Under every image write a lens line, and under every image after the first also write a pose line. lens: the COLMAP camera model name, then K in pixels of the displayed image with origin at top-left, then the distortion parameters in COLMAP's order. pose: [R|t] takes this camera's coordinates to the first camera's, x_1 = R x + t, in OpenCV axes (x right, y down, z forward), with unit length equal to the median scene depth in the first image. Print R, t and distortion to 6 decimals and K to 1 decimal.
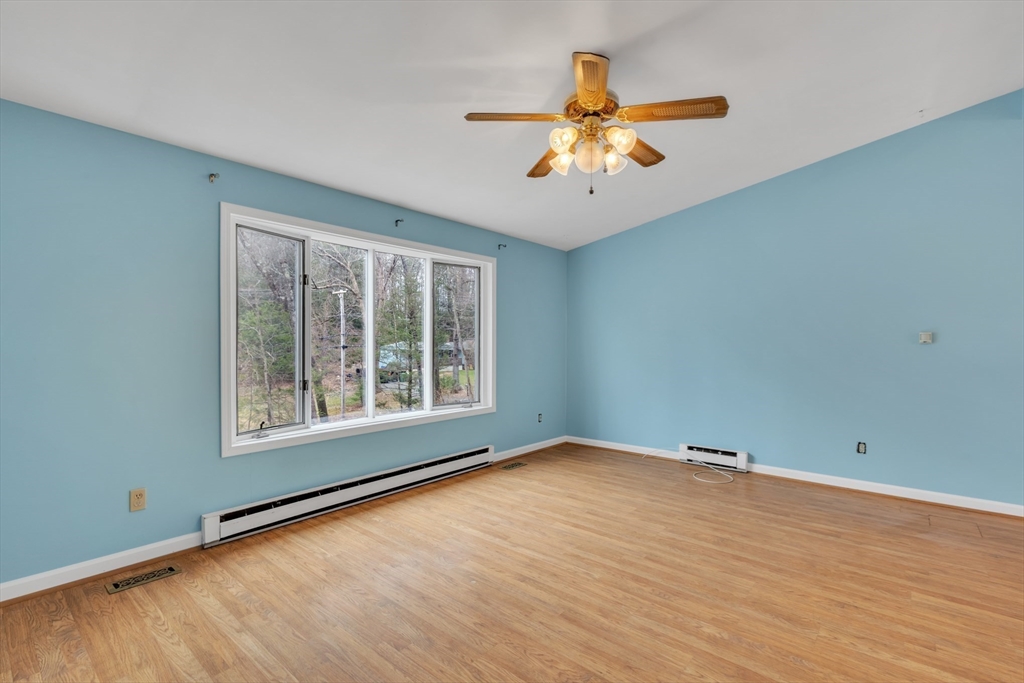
lens RADIAL K [[462.6, 0, 517.1], [0, 462.6, 344.8], [0, 0, 1]] dist [0.001497, -0.000590]
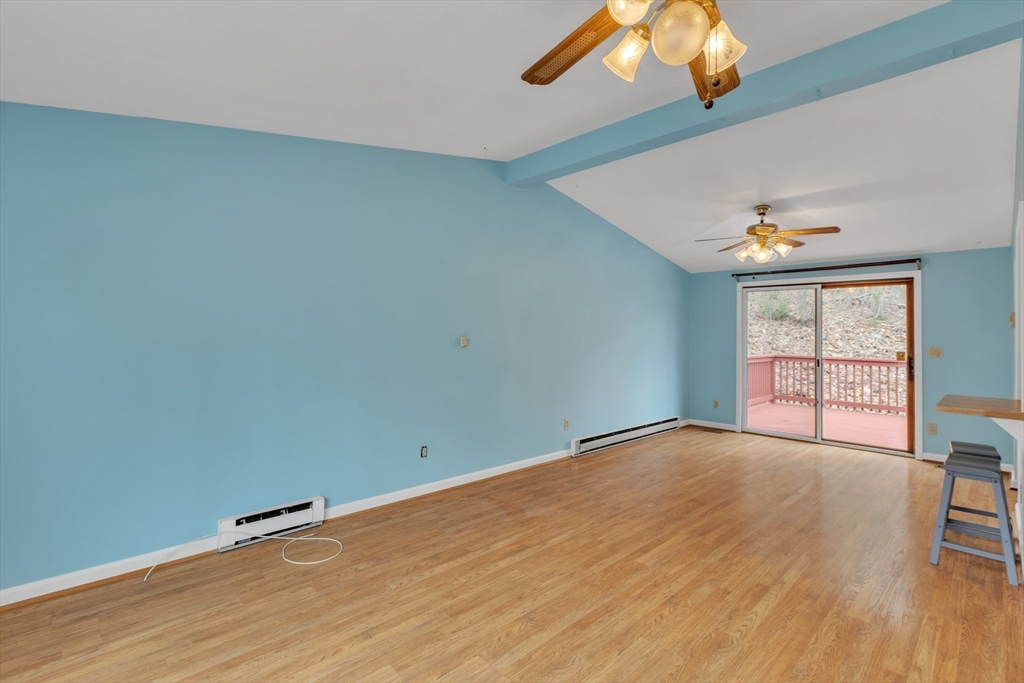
lens RADIAL K [[471.8, 0, 502.5], [0, 471.8, 325.0], [0, 0, 1]] dist [-0.000551, 0.001075]
pose [[0.111433, 0.018468, 0.993600, -0.328811], [-0.013242, 0.999766, -0.017097, -0.046052], [-0.993684, -0.011252, 0.111652, 0.928257]]
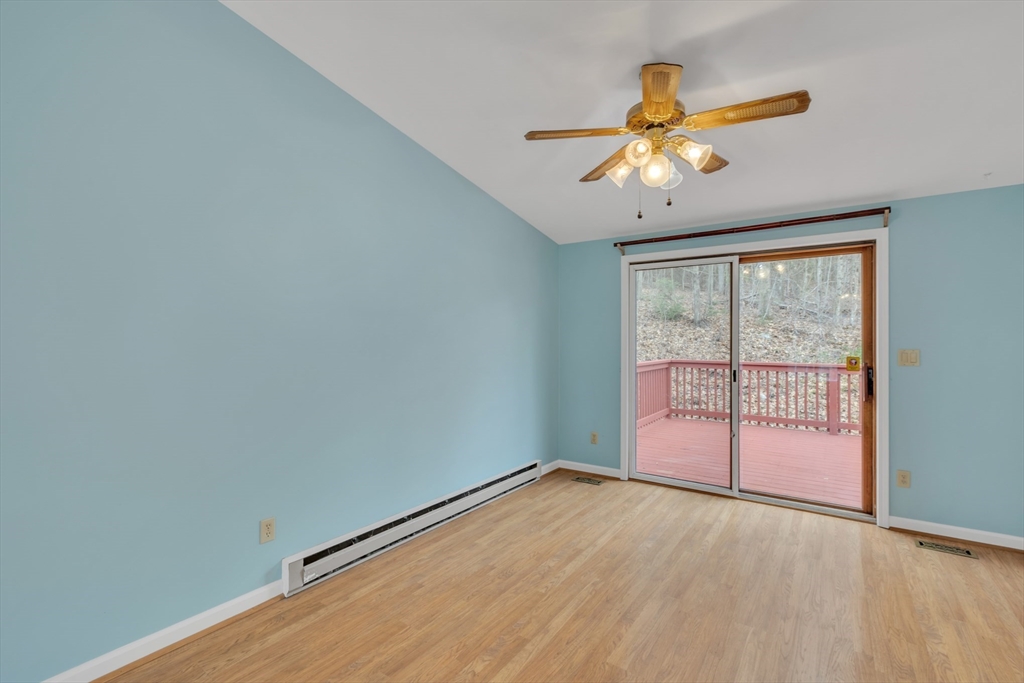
lens RADIAL K [[462.6, 0, 515.3], [0, 462.6, 340.6], [0, 0, 1]] dist [0.001497, -0.000590]
pose [[-0.094235, -0.004908, 0.995538, 0.618274], [-0.001580, 0.999987, 0.004781, -0.039528], [-0.995549, -0.001122, -0.094242, 0.536234]]
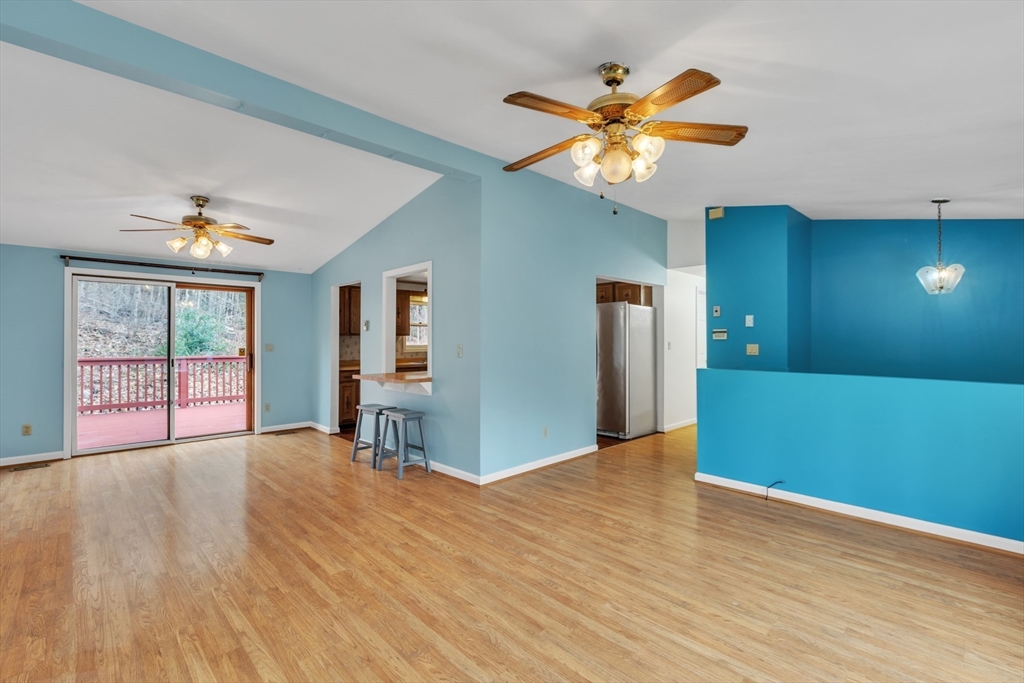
lens RADIAL K [[462.6, 0, 510.1], [0, 462.6, 337.1], [0, 0, 1]] dist [0.001497, -0.000590]
pose [[-0.994028, -0.003386, 0.109077, 0.219293], [-0.003903, 0.999982, -0.004526, -0.040996], [-0.109059, -0.004925, -0.994023, 1.603350]]
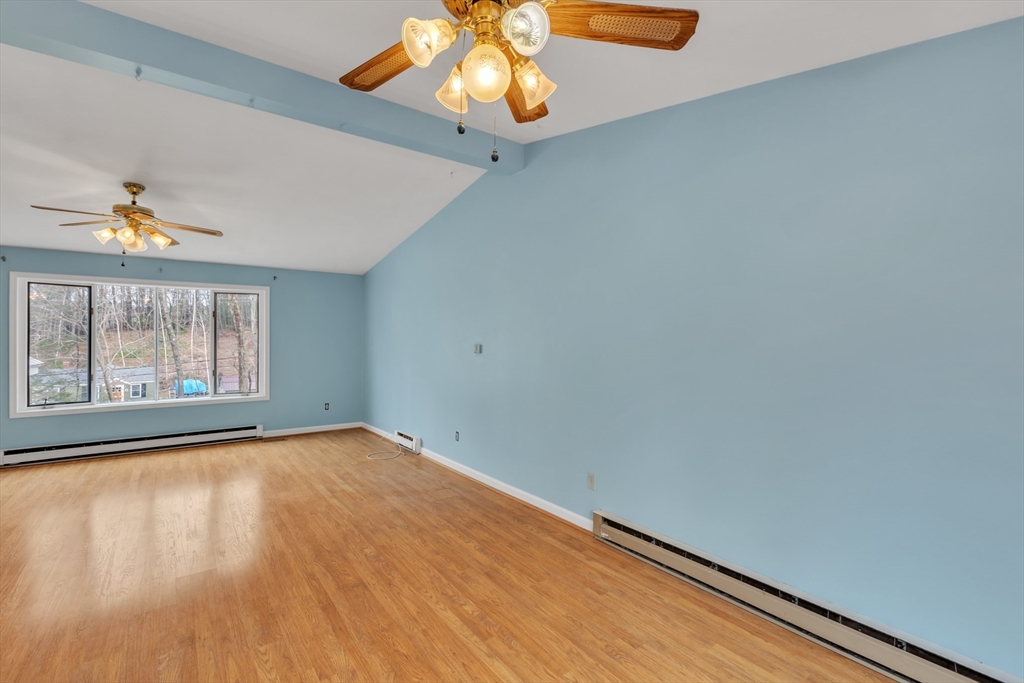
lens RADIAL K [[462.6, 0, 510.8], [0, 462.6, 334.8], [0, 0, 1]] dist [0.001497, -0.000590]
pose [[0.972158, -0.002837, -0.234311, 1.517811], [0.000157, 0.999934, -0.011459, -0.047553], [0.234328, 0.011103, 0.972094, -0.238811]]
